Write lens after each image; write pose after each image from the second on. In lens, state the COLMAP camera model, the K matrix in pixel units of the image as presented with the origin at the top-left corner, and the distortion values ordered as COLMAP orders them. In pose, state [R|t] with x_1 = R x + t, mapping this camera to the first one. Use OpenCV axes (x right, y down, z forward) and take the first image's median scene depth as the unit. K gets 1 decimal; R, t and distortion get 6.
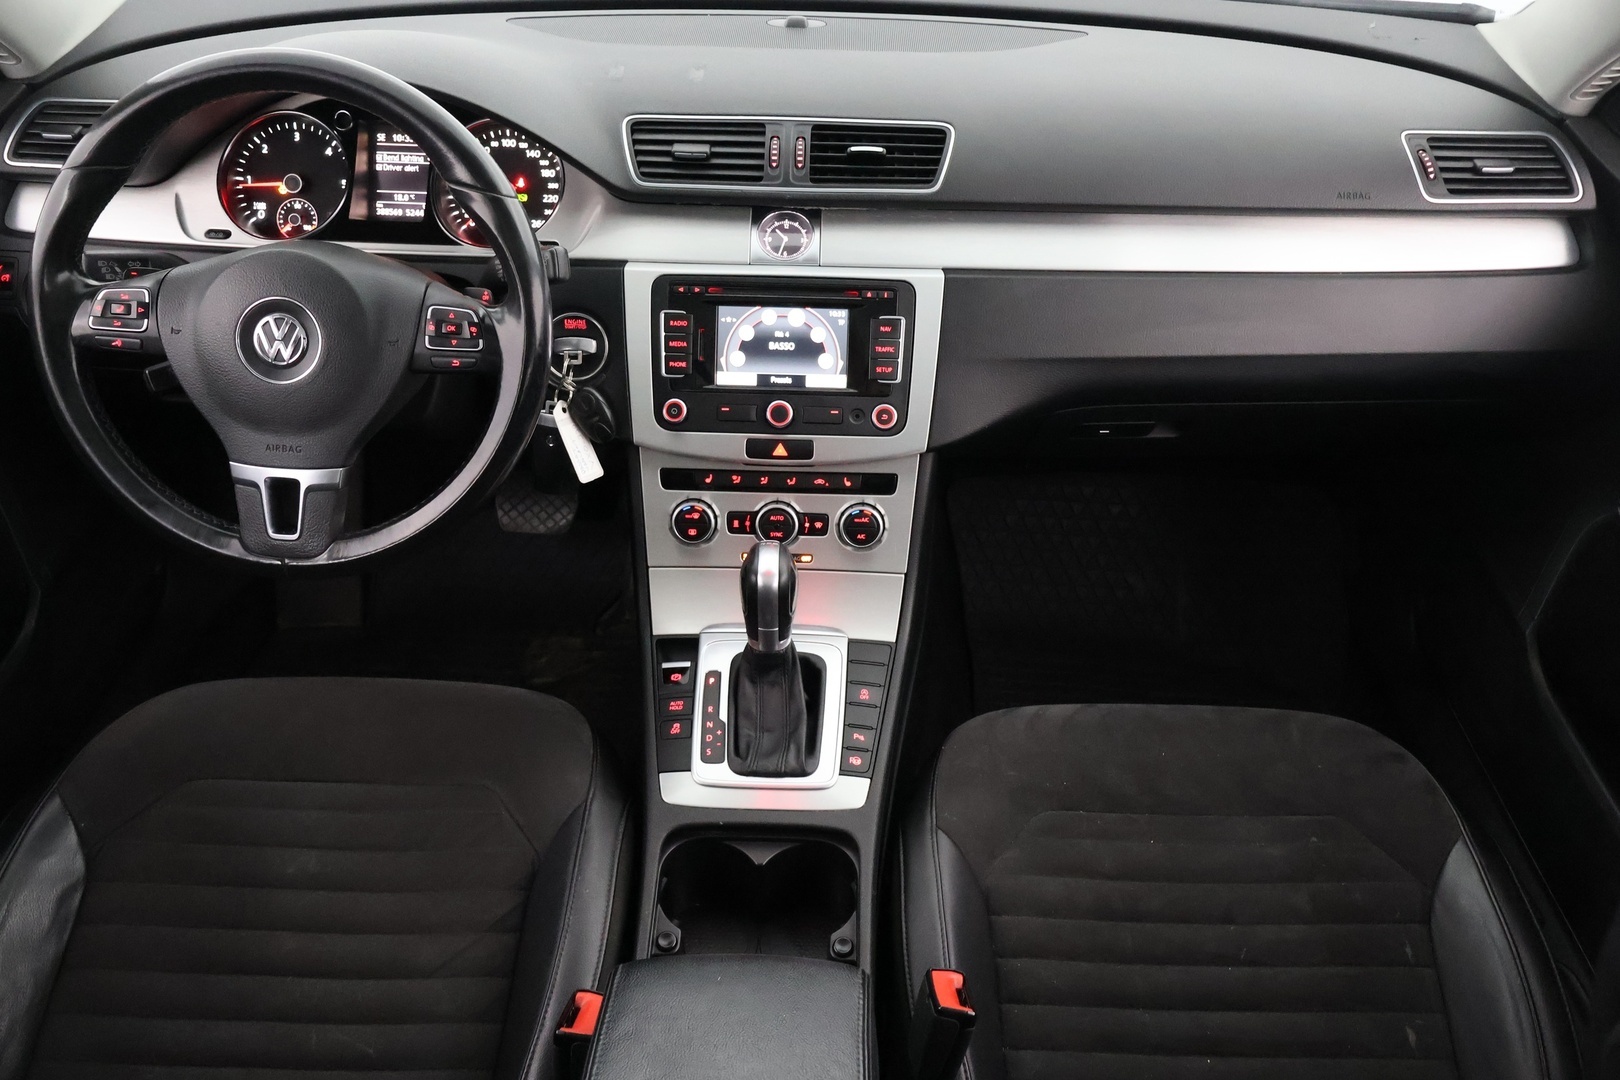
lens RADIAL K [[1359.1, 0, 808.9], [0, 1359.1, 535.0], [0, 0, 1]] dist [-0.004688, 0.007669]
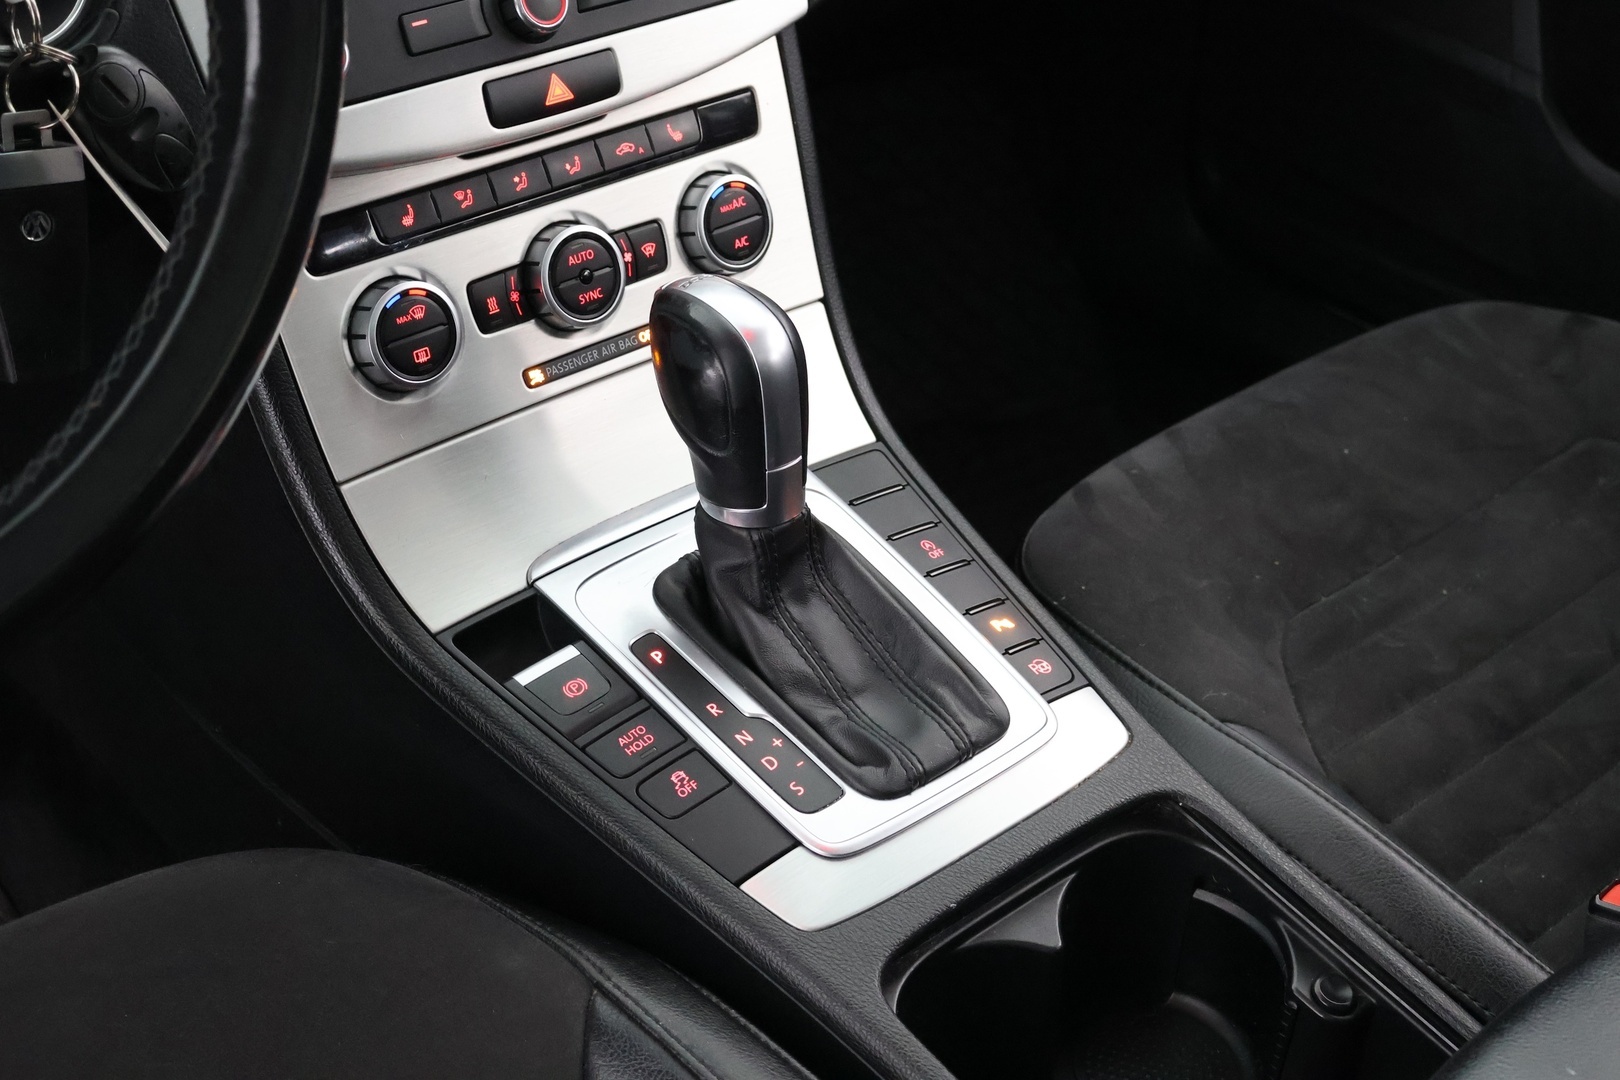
lens RADIAL K [[2284.2, 0, 803.1], [0, 2284.2, 539.9], [0, 0, 1]] dist [-0.007123, 0.000000]
pose [[0.716540, -0.364113, 0.594972, -0.431727], [0.352468, 0.925045, 0.141626, -0.007608], [-0.601944, 0.108228, 0.791170, 0.417491]]
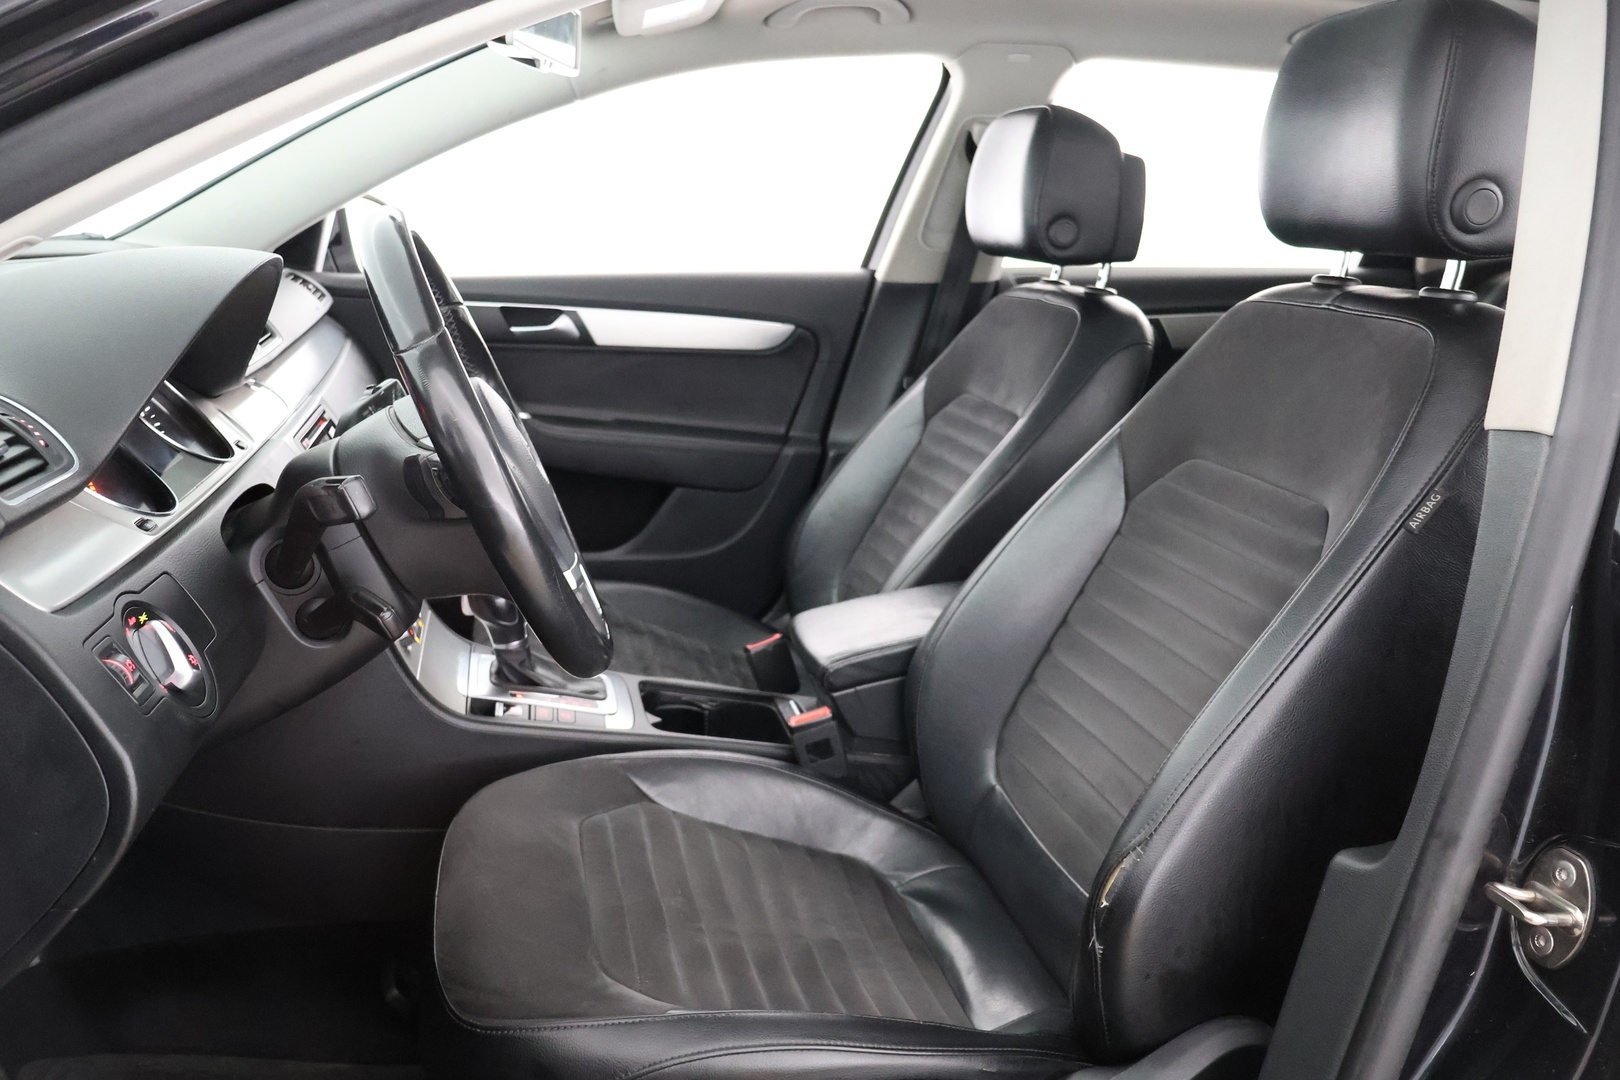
lens RADIAL K [[1359.1, 0, 795.4], [0, 1359.1, 531.1], [0, 0, 1]] dist [-0.004688, 0.007669]
pose [[-0.252939, -0.251061, 0.934339, -1.219123], [0.515964, 0.781939, 0.349789, -0.302780], [-0.818415, 0.570561, -0.068245, 0.783408]]
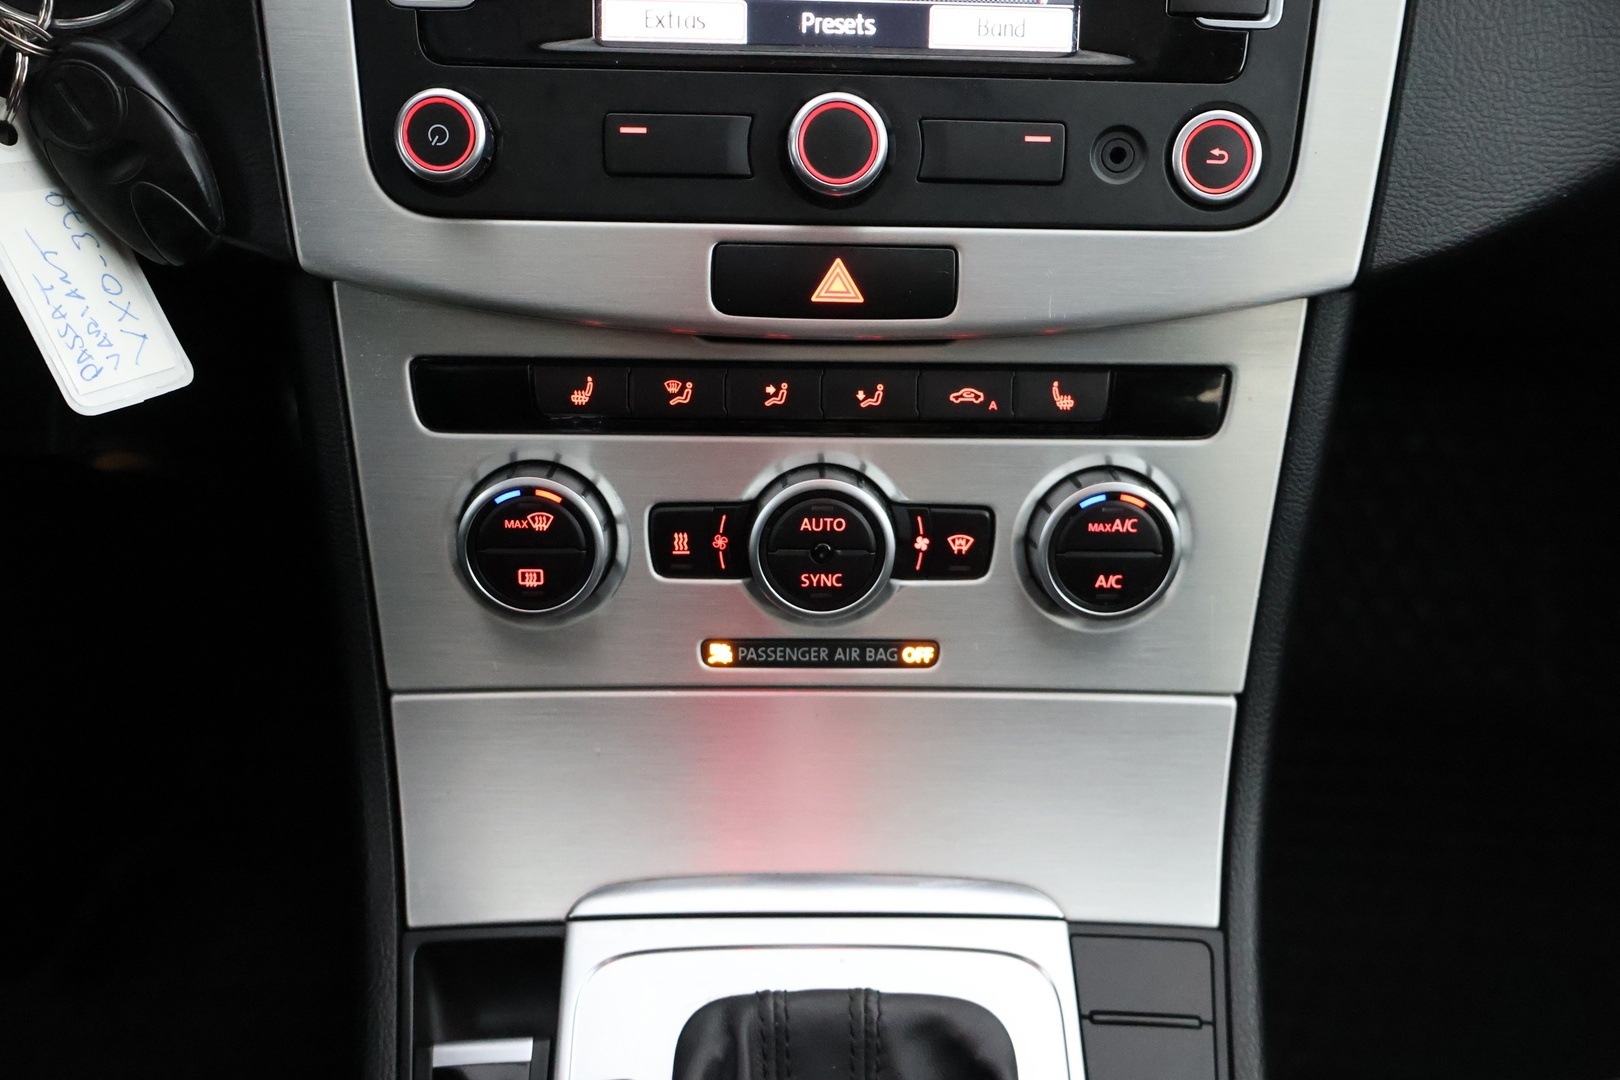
lens RADIAL K [[1354.9, 0, 812.3], [0, 1354.9, 536.6], [0, 0, 1]] dist [-0.021329, -0.011317]
pose [[0.998377, -0.018886, 0.053728, -0.041976], [0.015427, 0.997826, 0.064068, -0.028901], [-0.054821, -0.063135, 0.996498, 0.723764]]
